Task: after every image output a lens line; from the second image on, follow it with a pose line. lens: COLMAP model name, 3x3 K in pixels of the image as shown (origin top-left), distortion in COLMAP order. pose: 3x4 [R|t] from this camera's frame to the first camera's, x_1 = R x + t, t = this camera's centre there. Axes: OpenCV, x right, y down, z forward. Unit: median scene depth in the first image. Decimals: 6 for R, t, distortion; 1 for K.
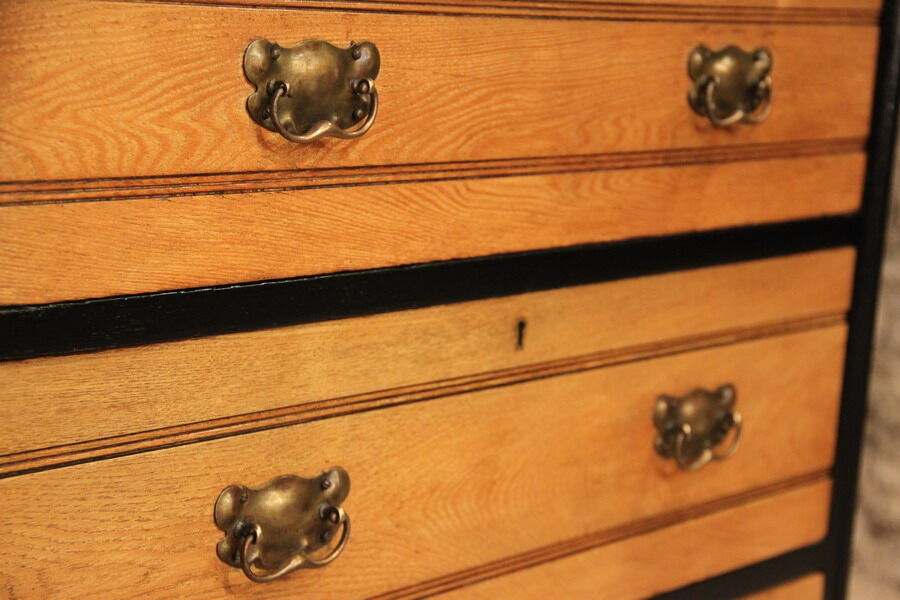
lens RADIAL K [[2058.3, 0, 450.2], [0, 2058.3, 302.2], [0, 0, 1]] dist [0.291098, 0.000000]
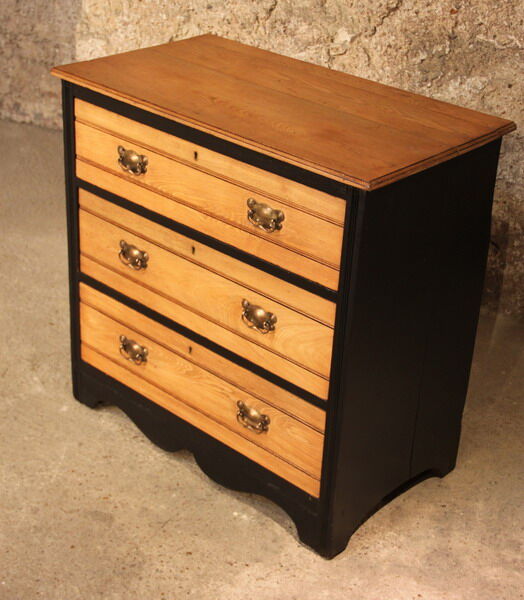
lens RADIAL K [[1112.2, 0, 252.9], [0, 1112.2, 292.3], [0, 0, 1]] dist [0.115930, 0.000000]
pose [[-0.045703, 0.391642, -0.918982, 1.775396], [-0.220314, 0.893340, 0.391671, -0.677804], [0.974358, 0.220365, 0.045455, 0.987916]]
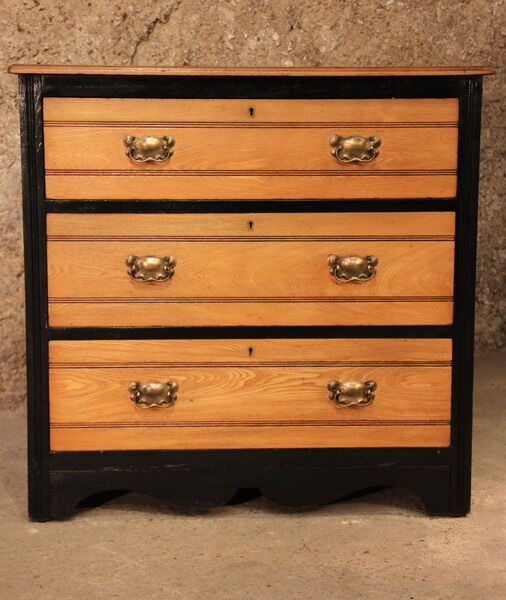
lens RADIAL K [[1331.3, 0, 252.8], [0, 1331.3, 299.2], [0, 0, 1]] dist [0.187460, 0.000000]
pose [[0.673256, 0.043389, -0.738136, 1.521994], [-0.081332, 0.996565, -0.015603, 0.156480], [0.734923, 0.070538, 0.674472, -0.384575]]
